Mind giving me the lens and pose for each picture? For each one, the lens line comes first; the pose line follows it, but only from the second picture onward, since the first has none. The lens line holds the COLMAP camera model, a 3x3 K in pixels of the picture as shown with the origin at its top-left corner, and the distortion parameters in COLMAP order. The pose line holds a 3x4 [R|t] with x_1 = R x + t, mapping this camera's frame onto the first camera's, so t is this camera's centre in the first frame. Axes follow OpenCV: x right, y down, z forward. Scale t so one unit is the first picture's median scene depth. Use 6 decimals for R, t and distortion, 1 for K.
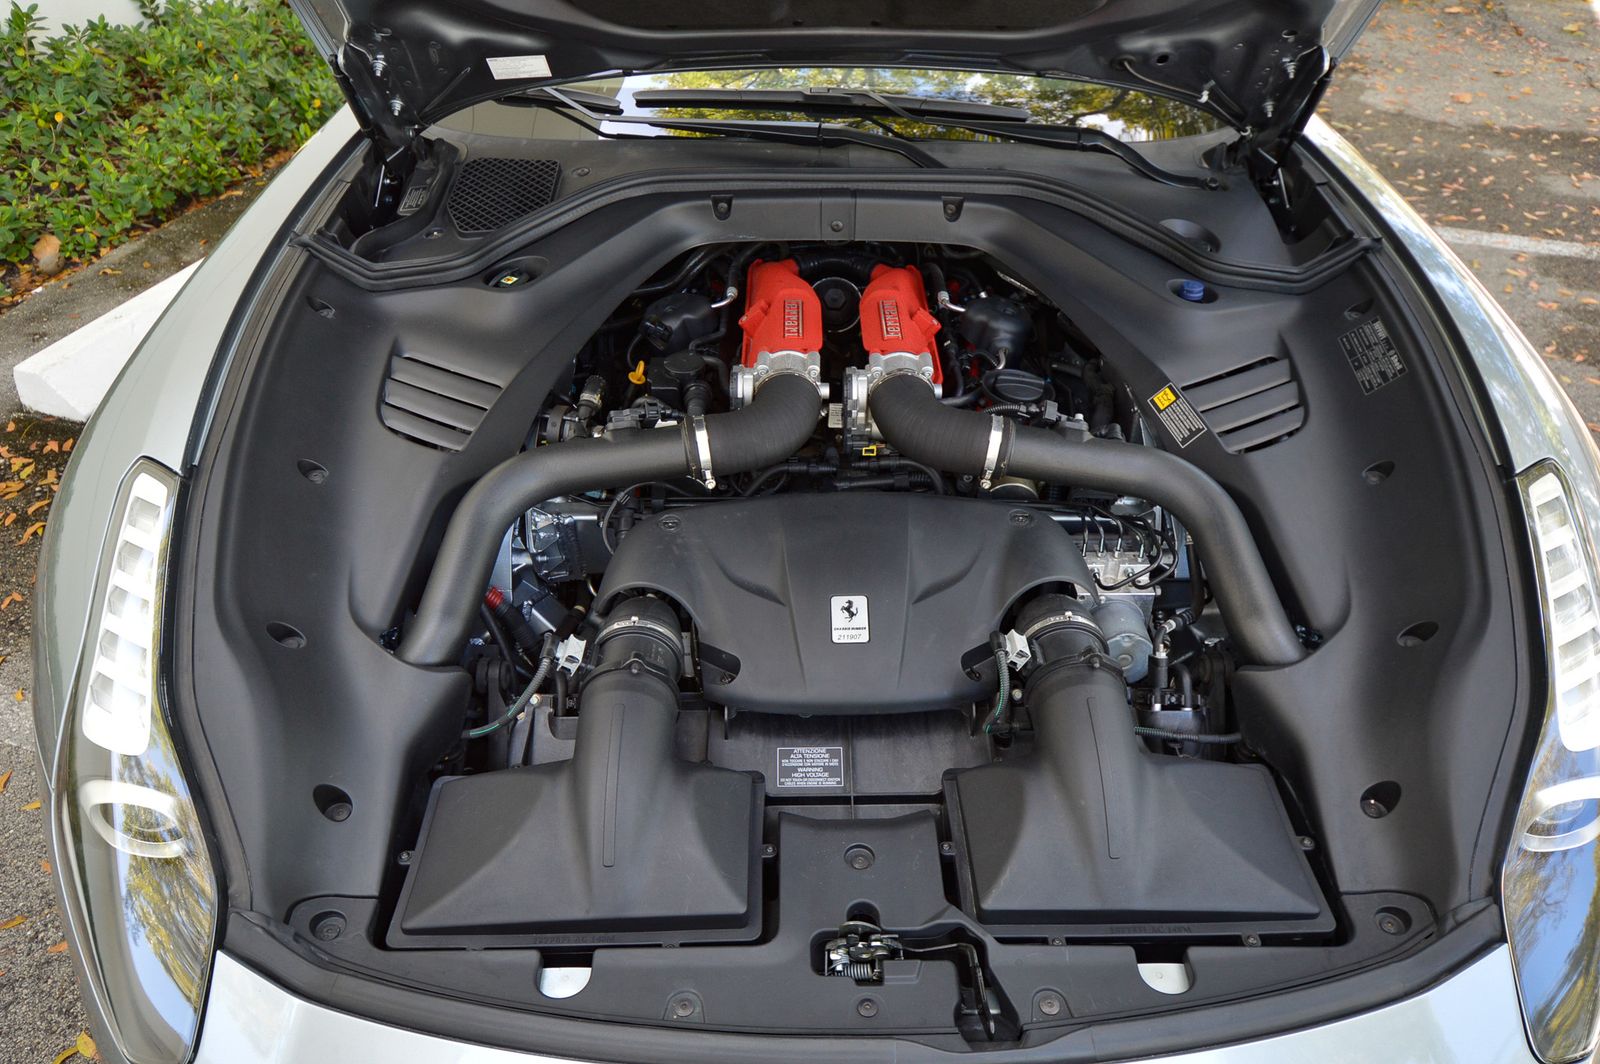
lens RADIAL K [[1141.8, 0, 800.0], [0, 1141.8, 532.0], [0, 0, 1]] dist [0.000513, -0.000329]
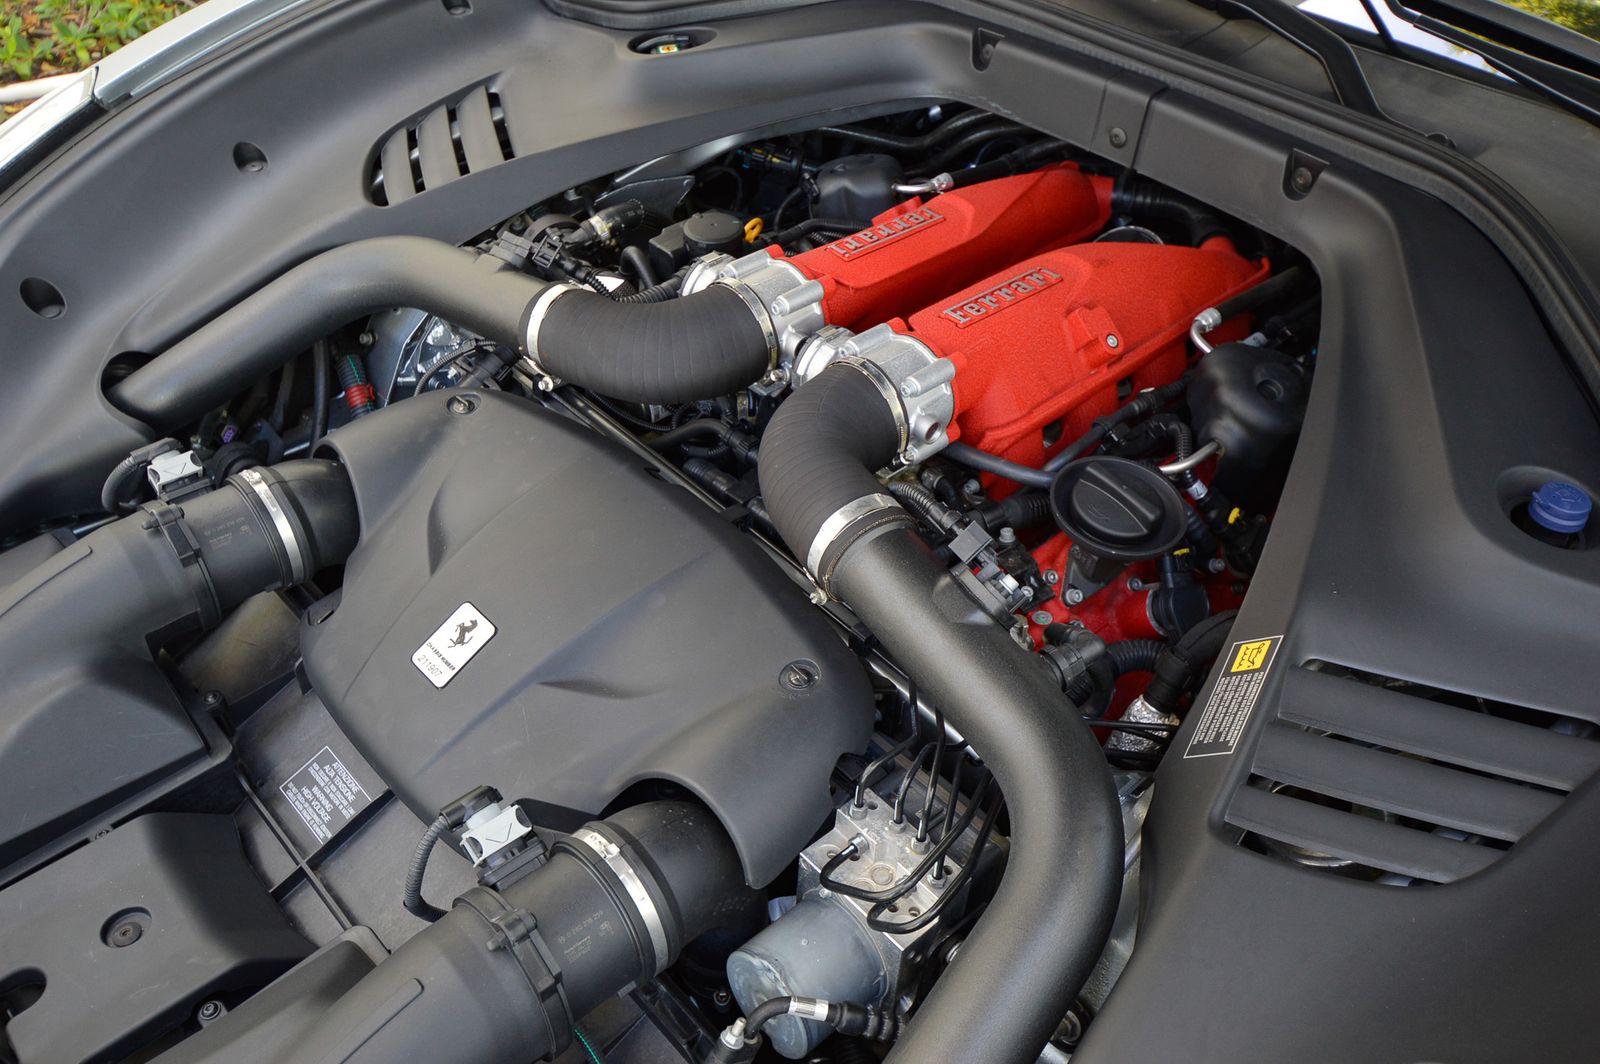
lens RADIAL K [[1305.9, 0, 800.0], [0, 1305.9, 532.0], [0, 0, 1]] dist [0.007102, 0.003928]
pose [[0.661803, 0.494043, -0.563859, 0.467439], [-0.456561, 0.862176, 0.219555, -0.191320], [0.594616, 0.112134, 0.796152, 0.449805]]
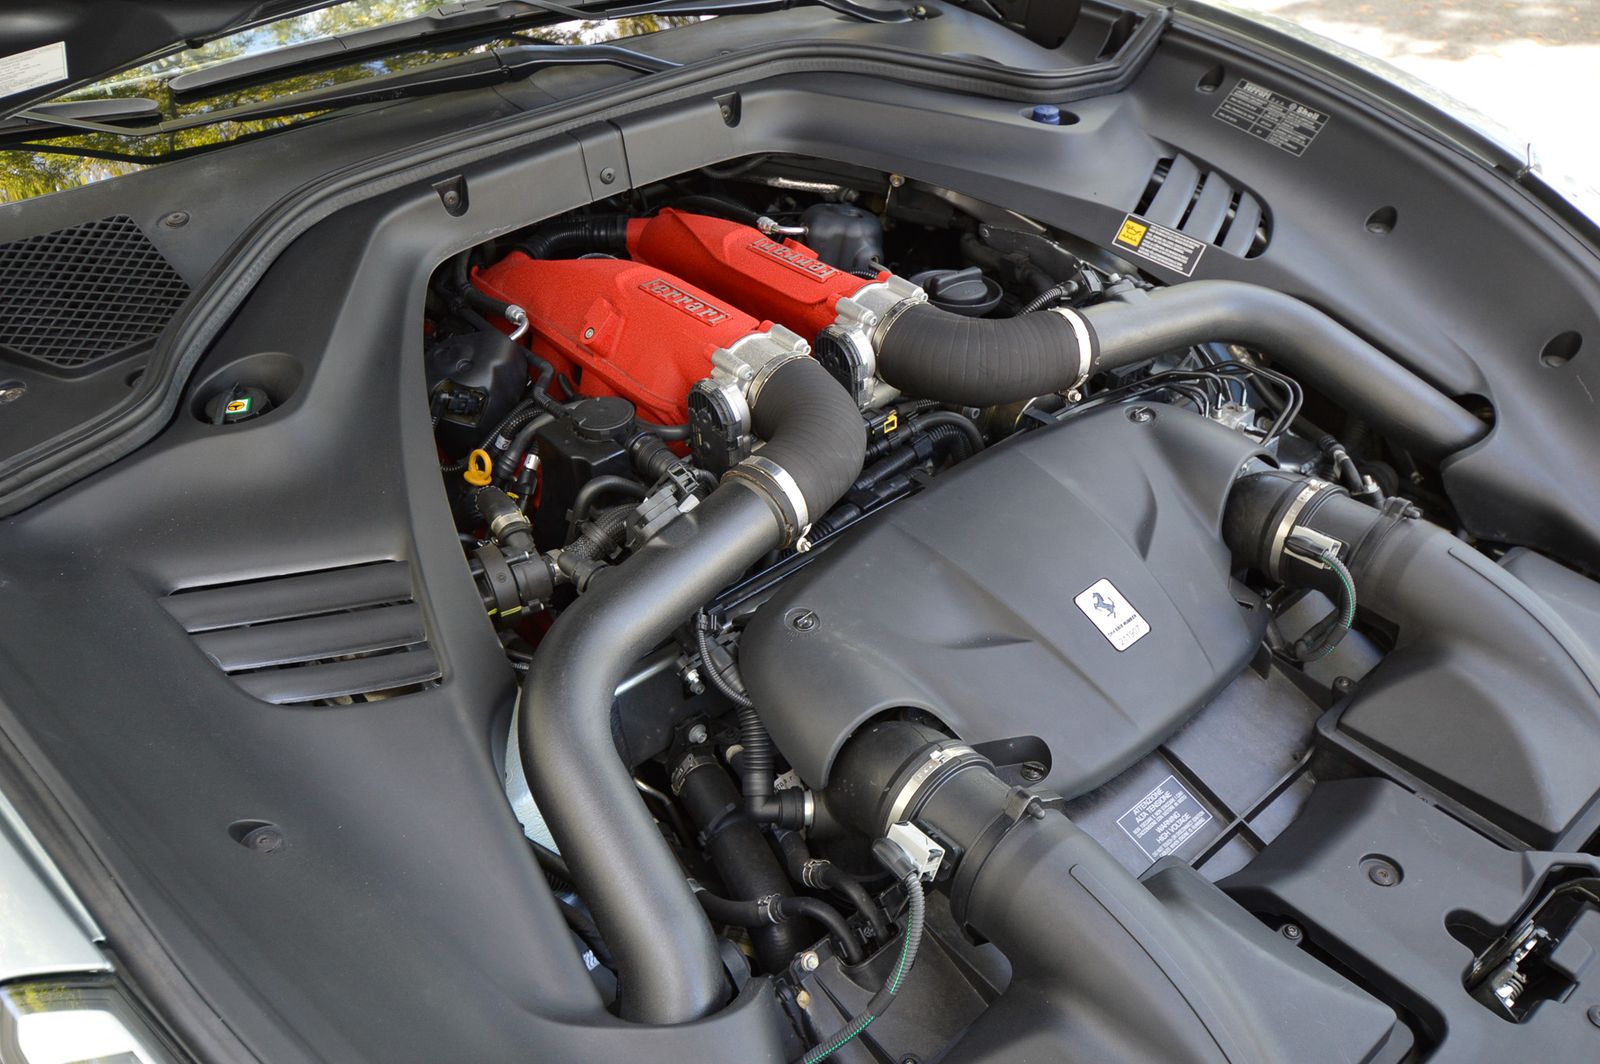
lens RADIAL K [[1305.9, 0, 800.0], [0, 1305.9, 532.0], [0, 0, 1]] dist [0.007102, 0.003928]
pose [[0.764493, -0.415863, 0.492553, -0.423873], [0.420250, 0.900914, 0.108371, -0.123814], [-0.488815, 0.124147, 0.863509, 0.314171]]
